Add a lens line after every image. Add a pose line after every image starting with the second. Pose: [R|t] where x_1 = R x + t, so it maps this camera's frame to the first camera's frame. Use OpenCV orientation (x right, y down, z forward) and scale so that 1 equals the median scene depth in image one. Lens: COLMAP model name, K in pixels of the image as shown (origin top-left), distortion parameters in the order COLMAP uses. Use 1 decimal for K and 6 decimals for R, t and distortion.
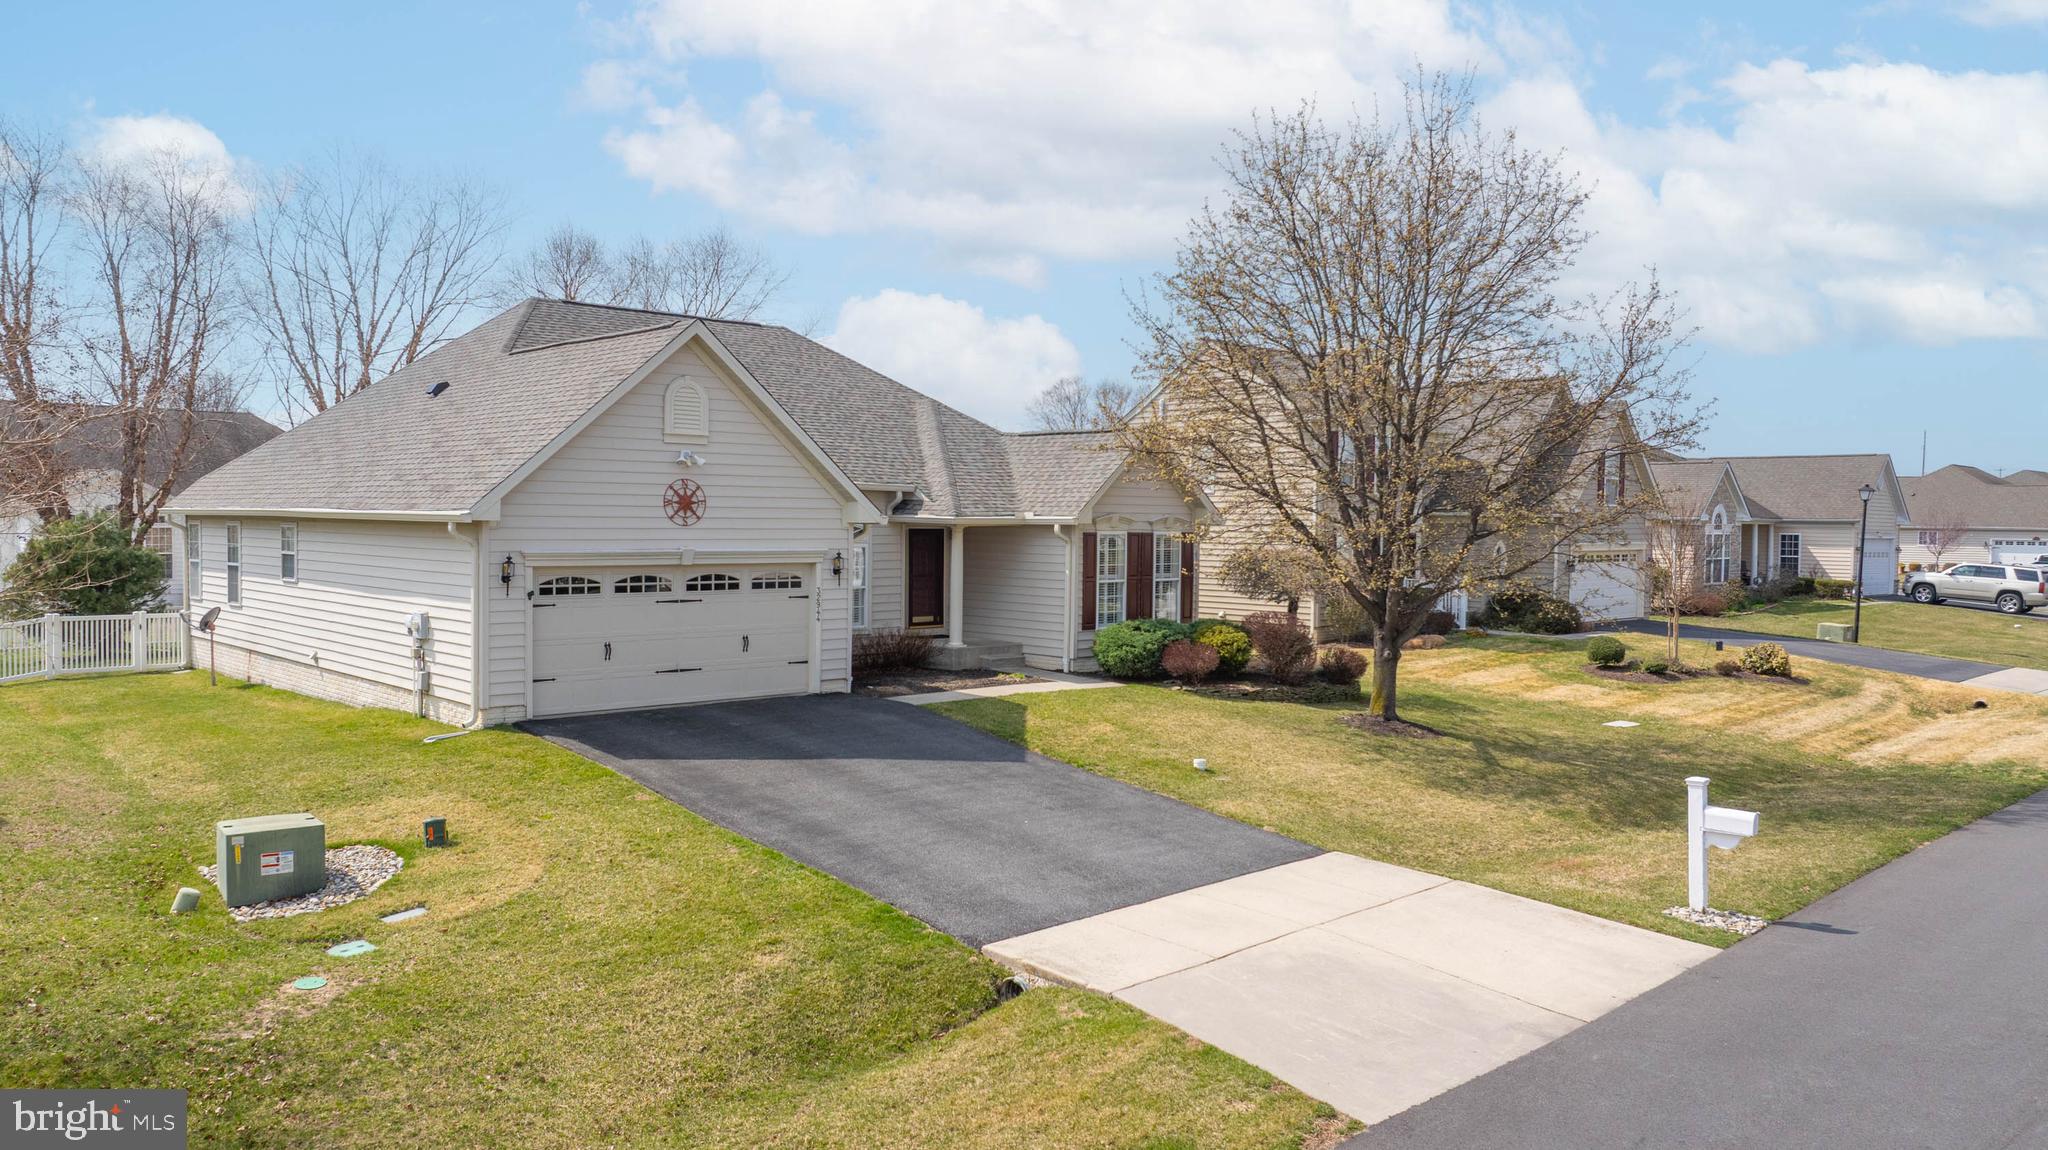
lens RADIAL K [[1440.7, 0, 1024.0], [0, 1440.7, 575.0], [0, 0, 1]] dist [-0.048766, 0.052767]
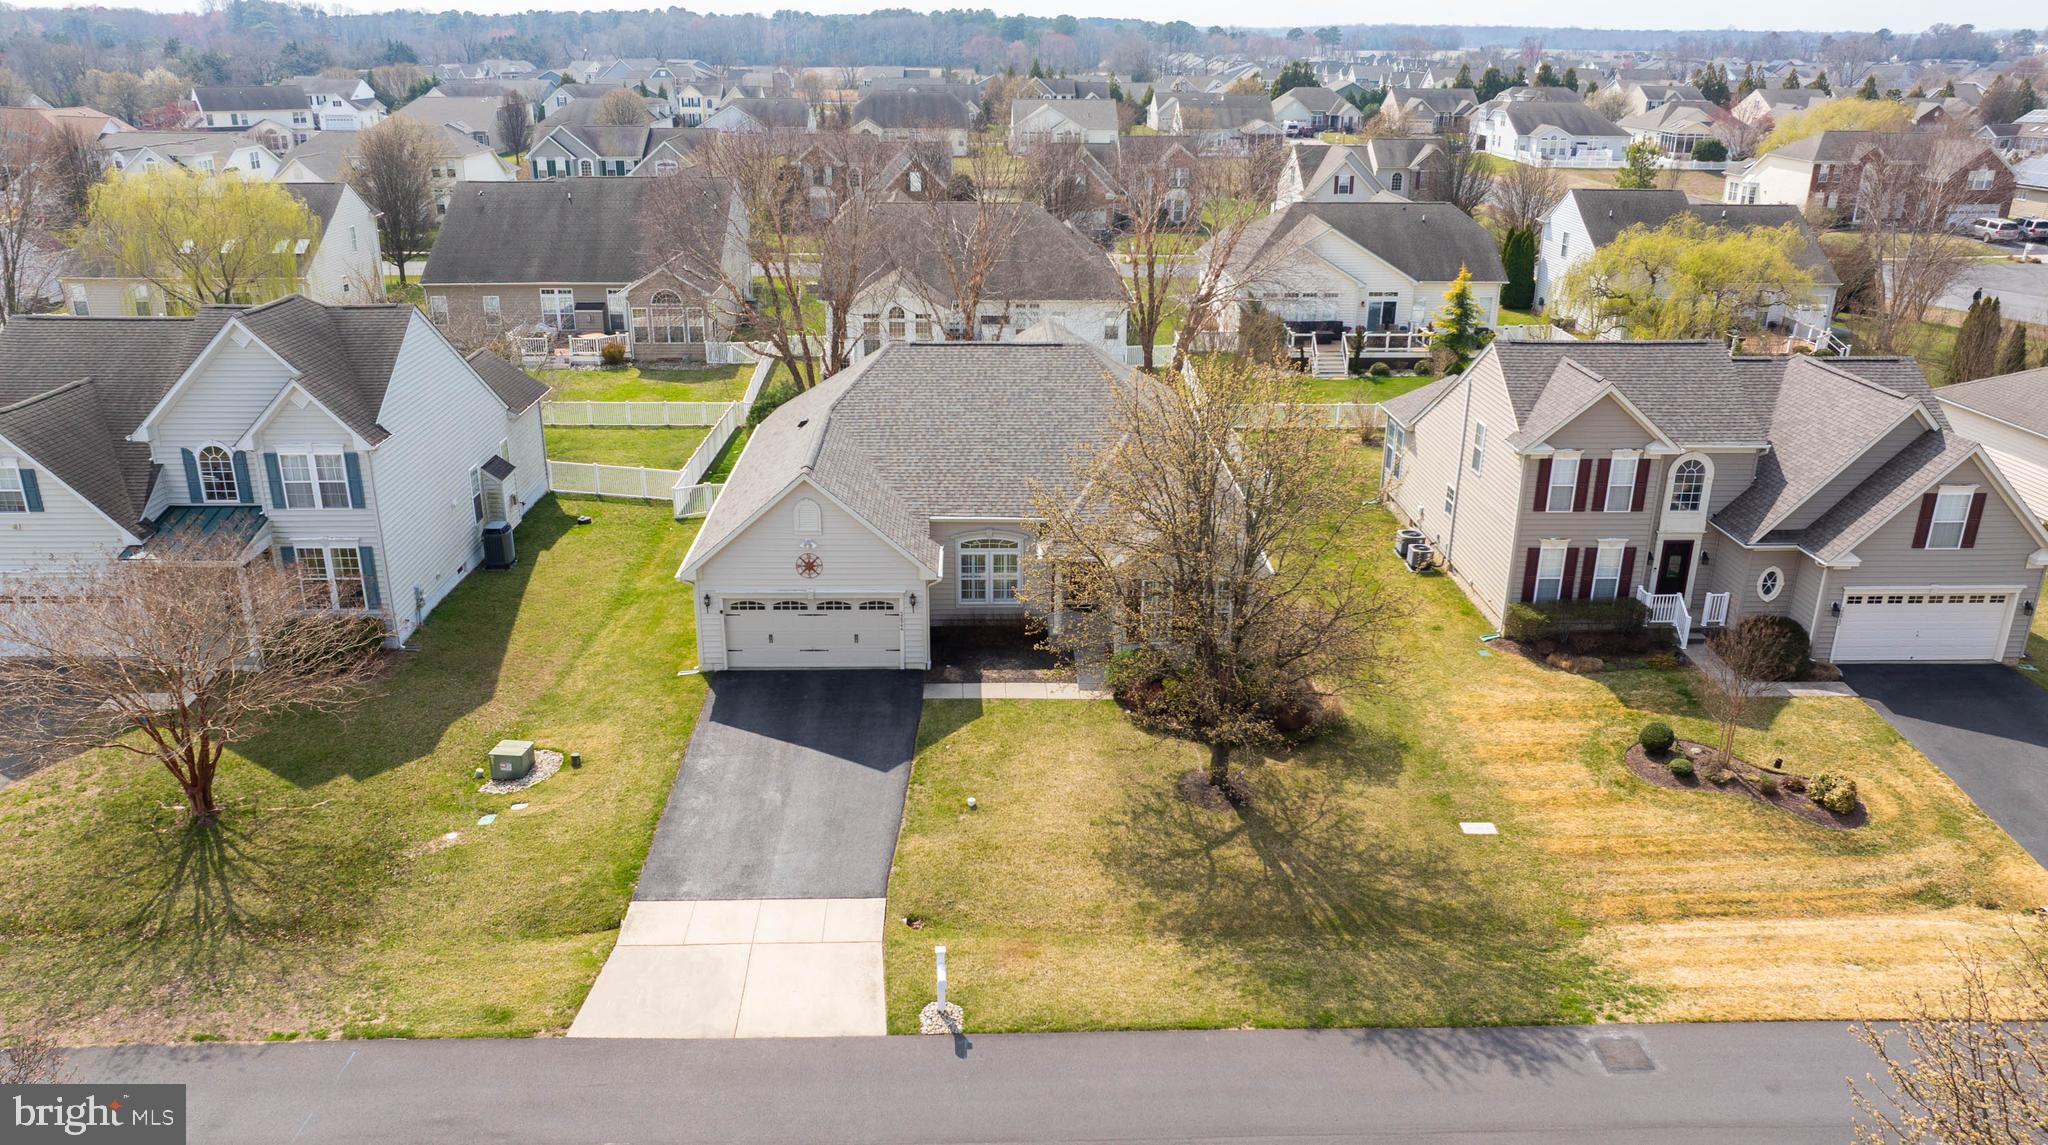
lens RADIAL K [[1424.5, 0, 1024.0], [0, 1424.5, 572.5], [0, 0, 1]] dist [-0.031779, -0.001986]
pose [[0.747793, 0.228798, -0.623263, 1.070184], [-0.026134, 0.948162, 0.316712, -0.611083], [0.663417, -0.220547, 0.715008, -0.090829]]
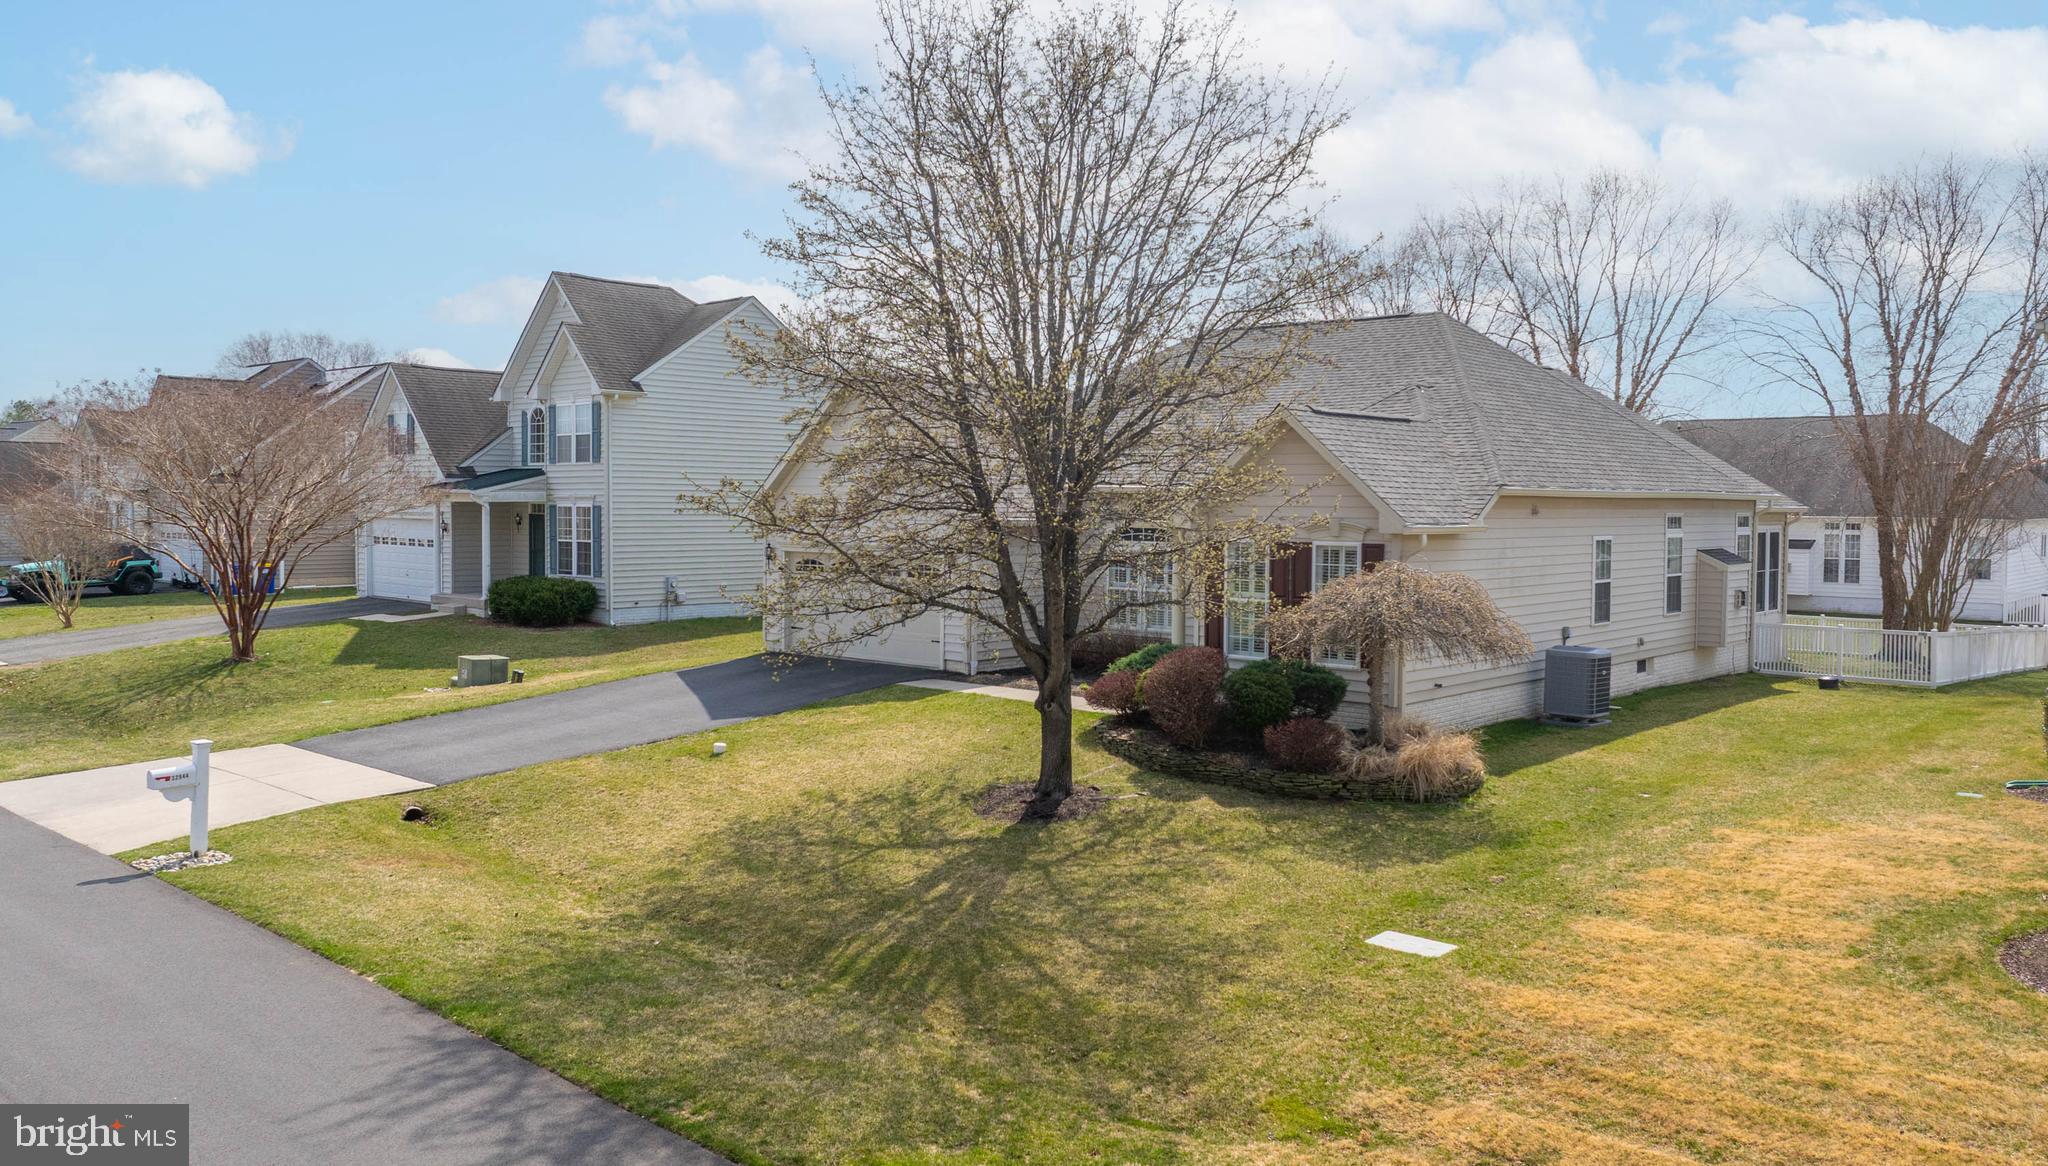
lens RADIAL K [[1525.7, 0, 1065.2], [0, 1525.7, 581.7], [0, 0, 1]] dist [0.002370, 0.000439]
pose [[0.083111, 0.041626, -0.995671, 1.189639], [-0.043884, 0.998311, 0.038073, -0.044399], [0.995574, 0.040530, 0.084798, 1.074652]]
